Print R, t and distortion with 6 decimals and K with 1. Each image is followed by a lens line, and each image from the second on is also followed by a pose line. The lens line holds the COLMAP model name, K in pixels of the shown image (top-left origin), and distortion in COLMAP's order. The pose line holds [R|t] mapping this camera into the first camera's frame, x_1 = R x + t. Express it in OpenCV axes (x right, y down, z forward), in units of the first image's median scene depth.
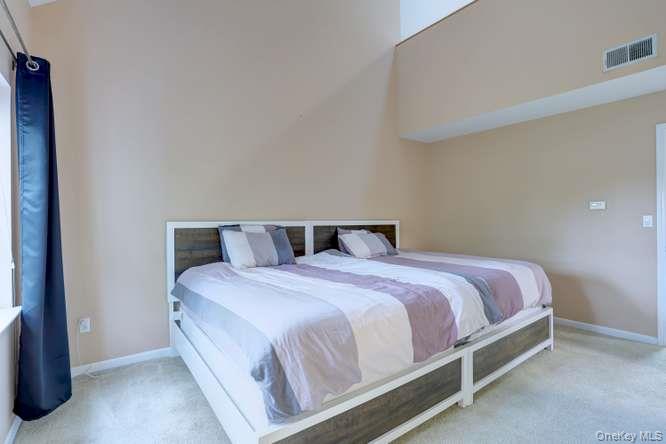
lens RADIAL K [[324.4, 0, 338.2], [0, 324.4, 220.9], [0, 0, 1]] dist [-0.041726, 0.009622]
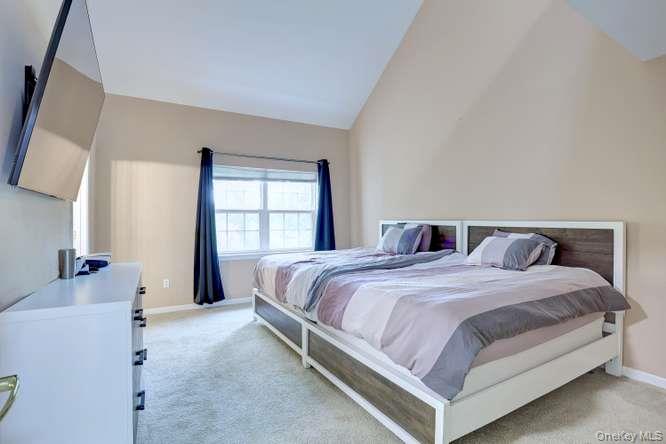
lens RADIAL K [[324.4, 0, 336.7], [0, 324.4, 221.4], [0, 0, 1]] dist [-0.041726, 0.009622]
pose [[-0.093631, 0.012657, -0.995526, 0.960810], [-0.004620, 0.999903, 0.013147, -0.009410], [0.995596, 0.005830, -0.093564, 0.718304]]
